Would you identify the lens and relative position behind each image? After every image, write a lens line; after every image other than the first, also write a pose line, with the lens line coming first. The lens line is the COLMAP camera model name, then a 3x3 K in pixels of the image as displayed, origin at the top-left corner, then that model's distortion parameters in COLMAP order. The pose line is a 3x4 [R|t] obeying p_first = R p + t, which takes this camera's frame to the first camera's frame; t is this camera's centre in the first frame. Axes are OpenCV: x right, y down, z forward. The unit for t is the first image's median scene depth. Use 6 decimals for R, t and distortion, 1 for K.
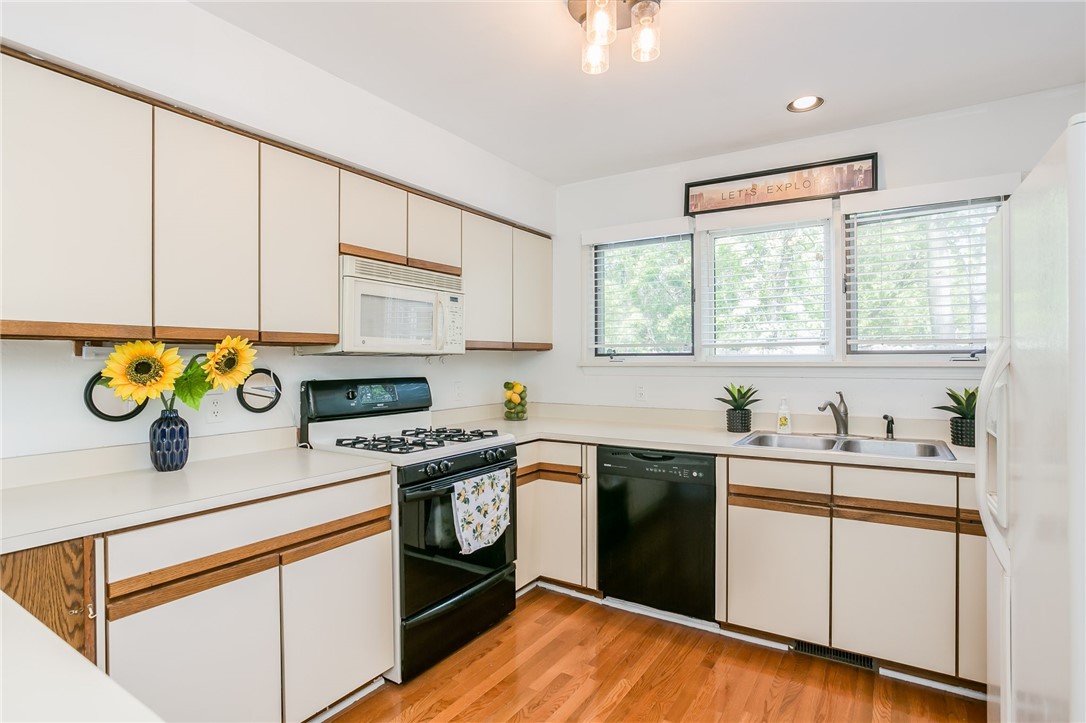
lens RADIAL K [[562.0, 0, 554.1], [0, 562.0, 357.4], [0, 0, 1]] dist [-0.004118, 0.000138]
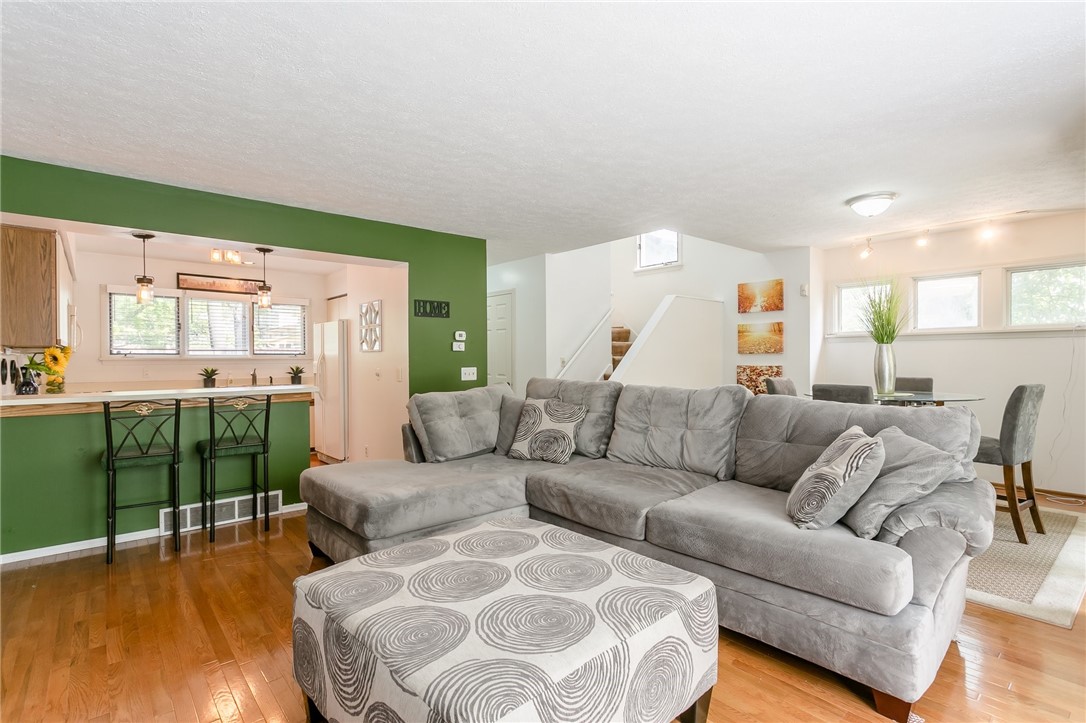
lens RADIAL K [[522.6, 0, 543.0], [0, 522.6, 361.5], [0, 0, 1]] dist [0.010050, -0.000034]
pose [[0.308488, -0.006169, 0.951208, -1.335446], [-0.002870, 0.999968, 0.007416, 0.004147], [-0.951224, -0.005017, 0.308460, -0.998013]]
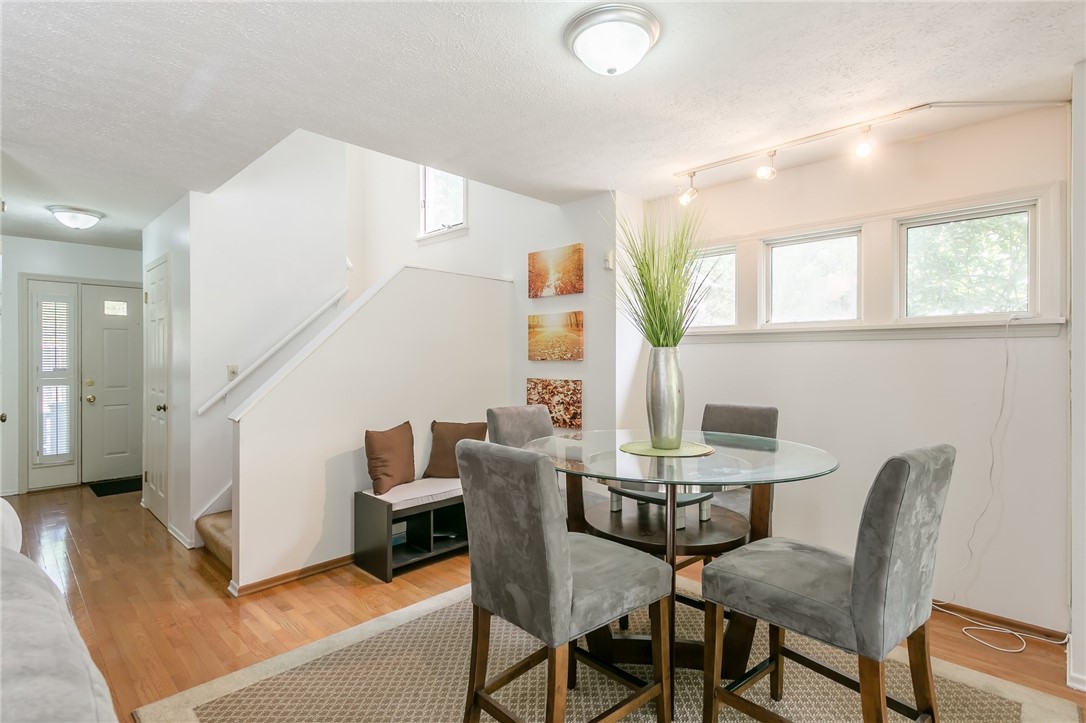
lens RADIAL K [[530.4, 0, 538.9], [0, 530.4, 358.7], [0, 0, 1]] dist [0.007564, 0.000540]
pose [[0.226250, 0.000586, 0.974069, -0.418399], [-0.008631, 0.999962, 0.001404, -0.020694], [-0.974031, -0.008725, 0.226246, -1.446840]]
